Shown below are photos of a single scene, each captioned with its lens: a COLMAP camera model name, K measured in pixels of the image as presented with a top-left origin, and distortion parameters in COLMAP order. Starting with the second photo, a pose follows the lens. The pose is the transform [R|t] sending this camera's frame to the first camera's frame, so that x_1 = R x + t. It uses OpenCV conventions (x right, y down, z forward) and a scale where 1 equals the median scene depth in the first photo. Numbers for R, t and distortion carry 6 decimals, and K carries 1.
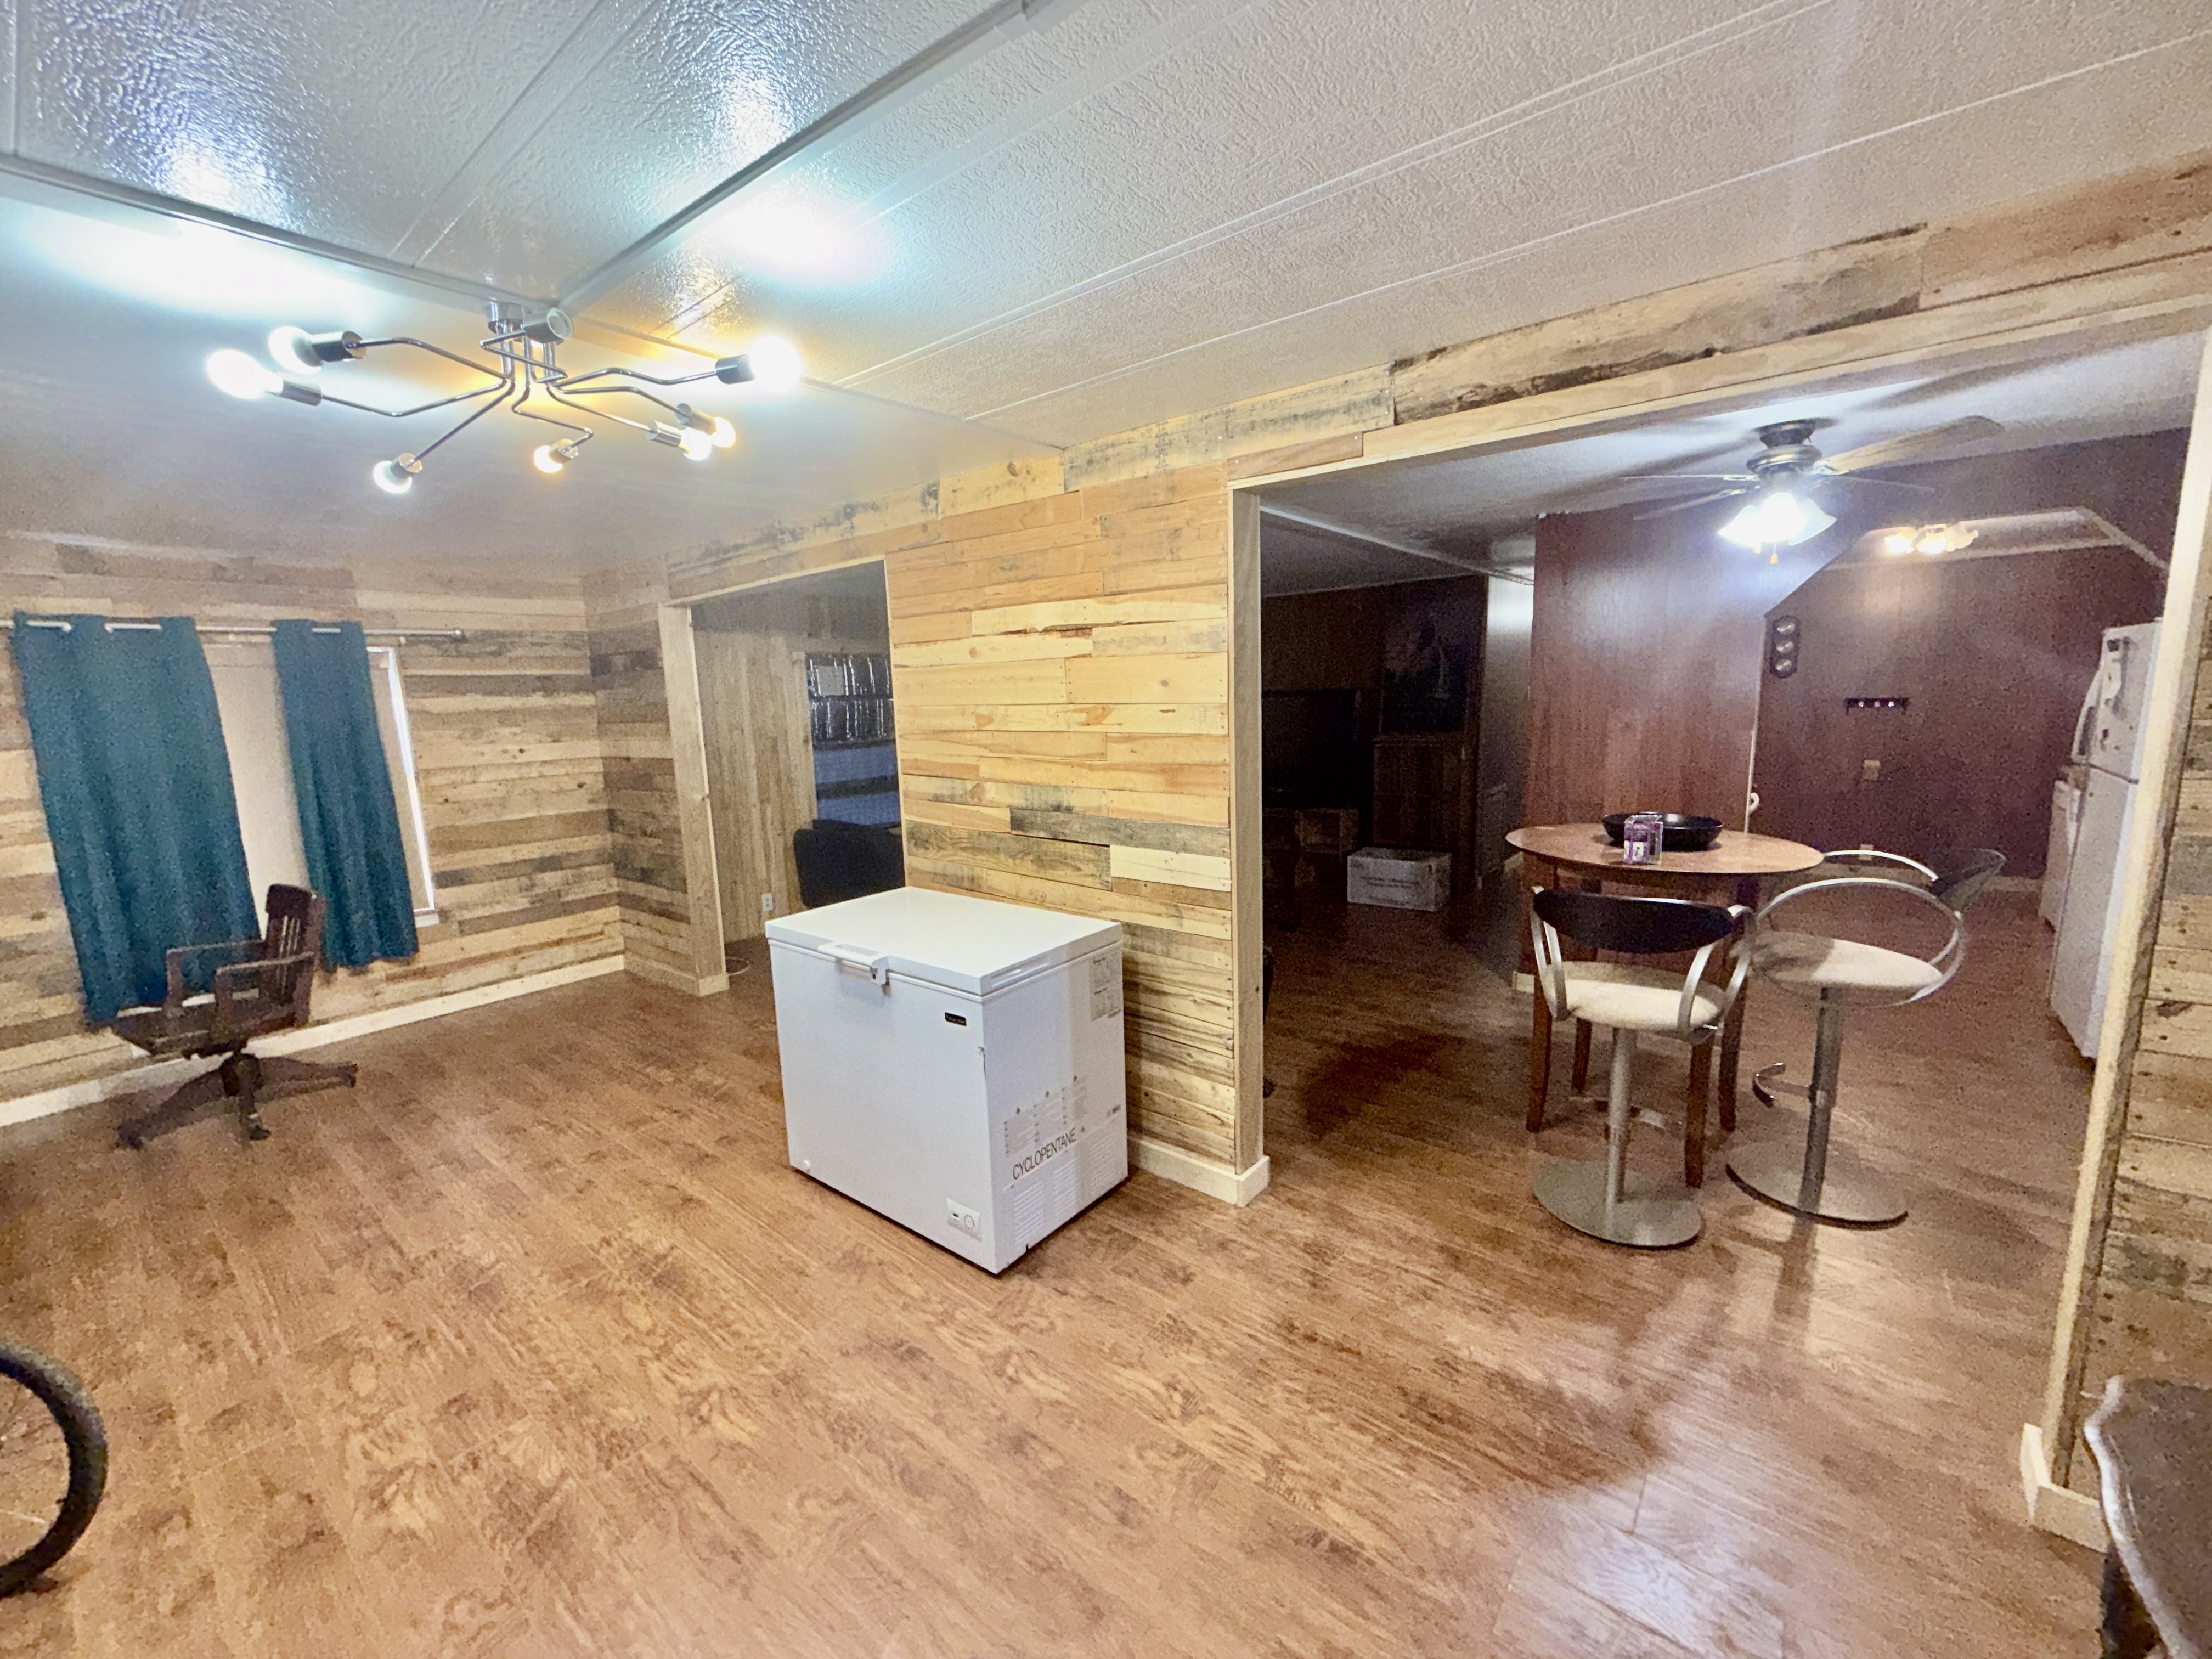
lens RADIAL K [[884.4, 0, 1106.8], [0, 884.4, 827.8], [0, 0, 1]] dist [0.000599, 0.000022]
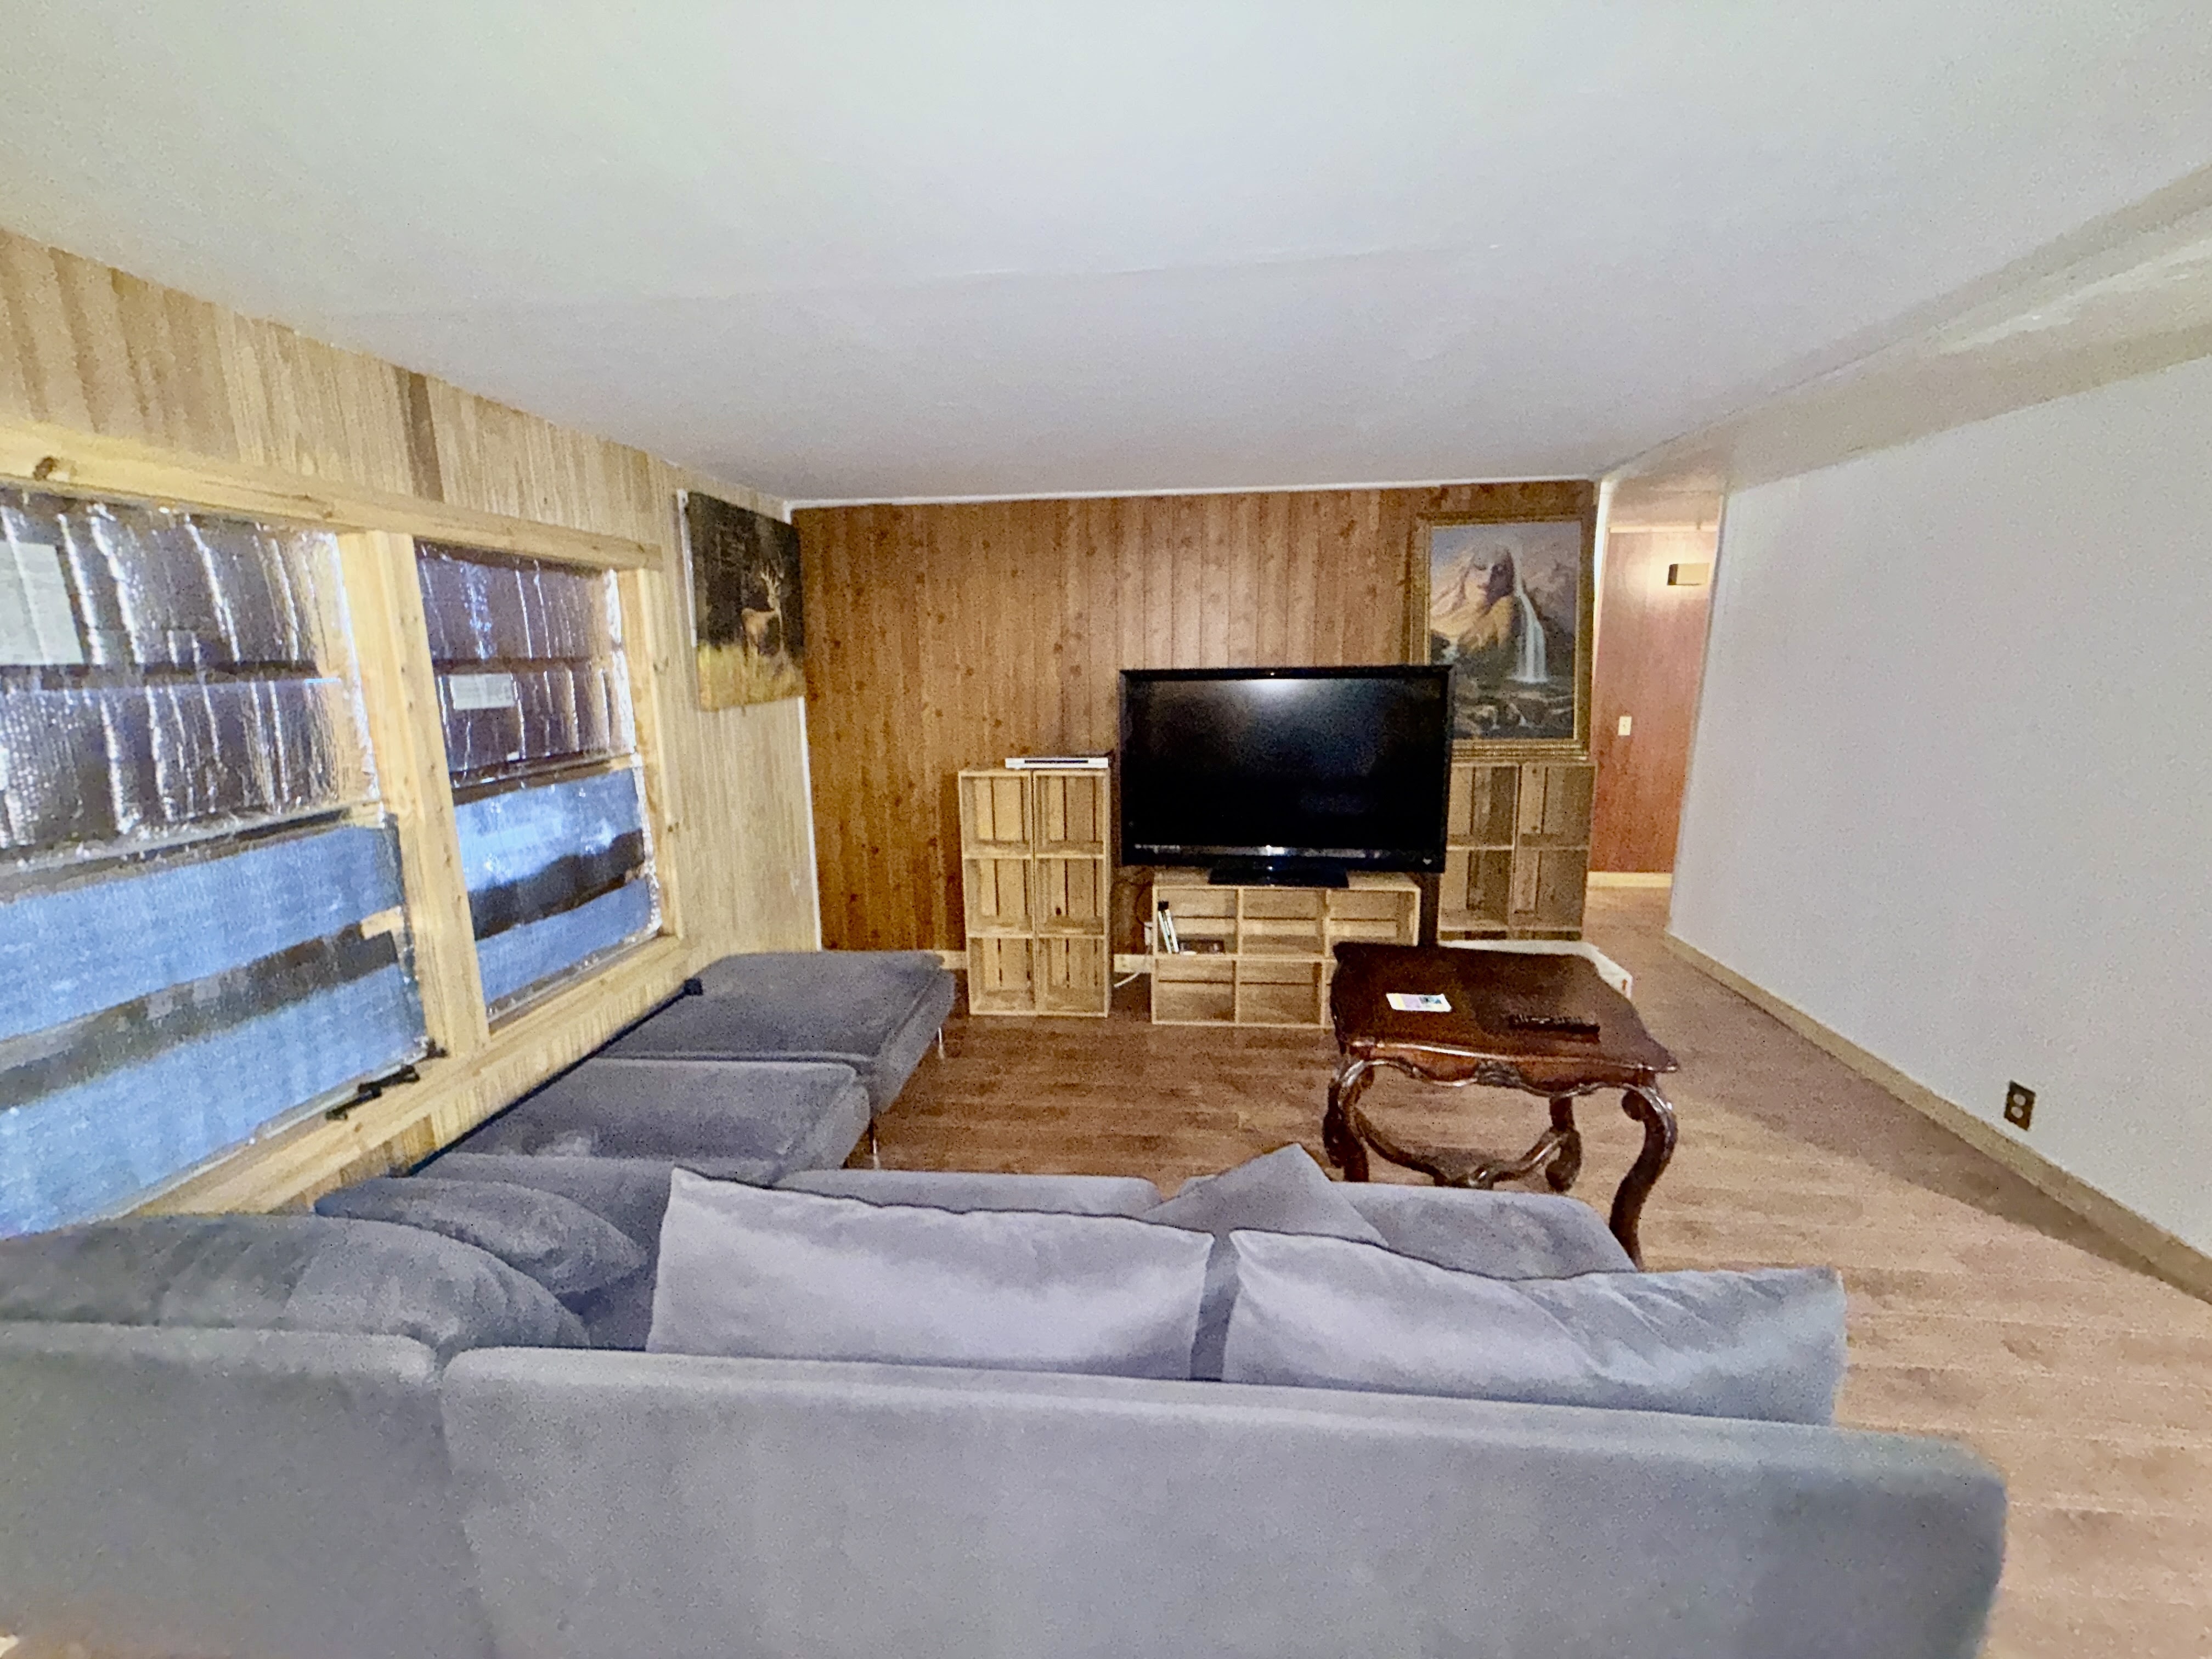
lens RADIAL K [[884.4, 0, 1104.0], [0, 884.4, 829.2], [0, 0, 1]] dist [0.000599, 0.000022]
pose [[0.833503, -0.086814, 0.545652, -0.489701], [0.069088, 0.996204, 0.052962, -0.239941], [-0.548178, -0.006446, 0.836337, 1.572123]]
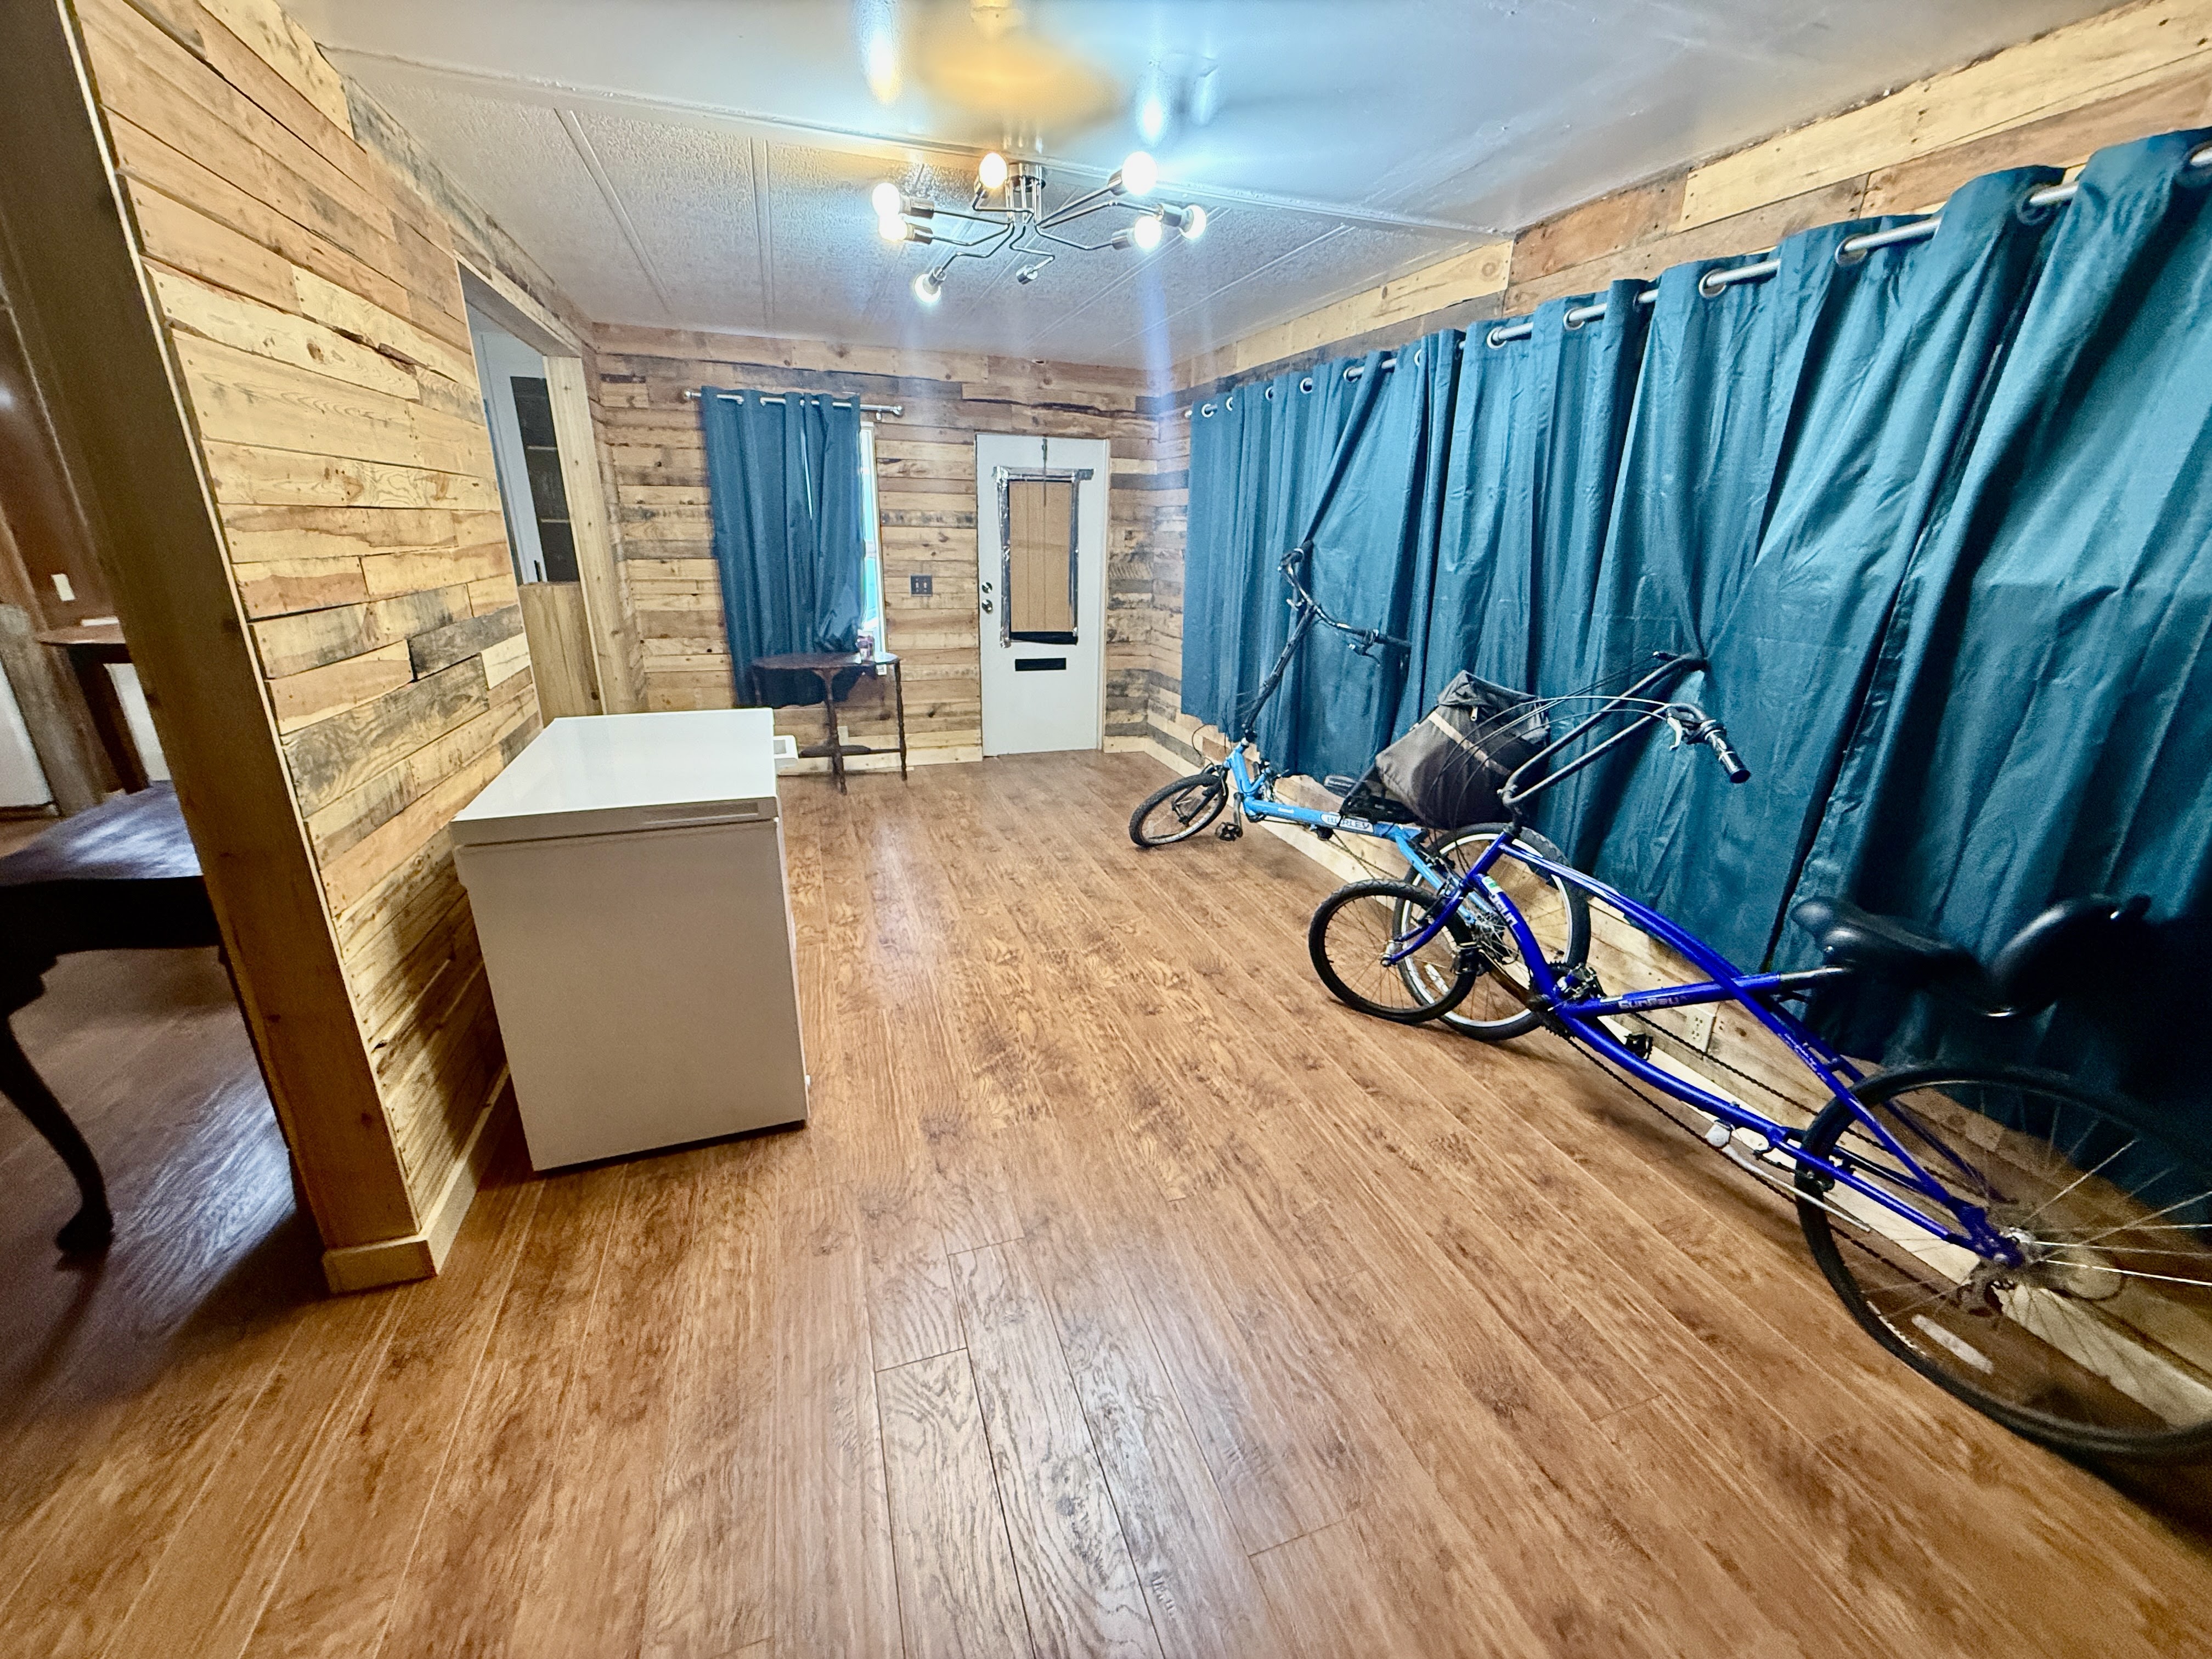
lens RADIAL K [[884.4, 0, 1101.2], [0, 884.4, 819.9], [0, 0, 1]] dist [0.000599, 0.000022]
pose [[-0.844863, -0.159408, 0.510682, -1.002167], [0.087793, 0.900322, 0.426277, -0.151879], [-0.527730, 0.404980, -0.746654, 1.469939]]
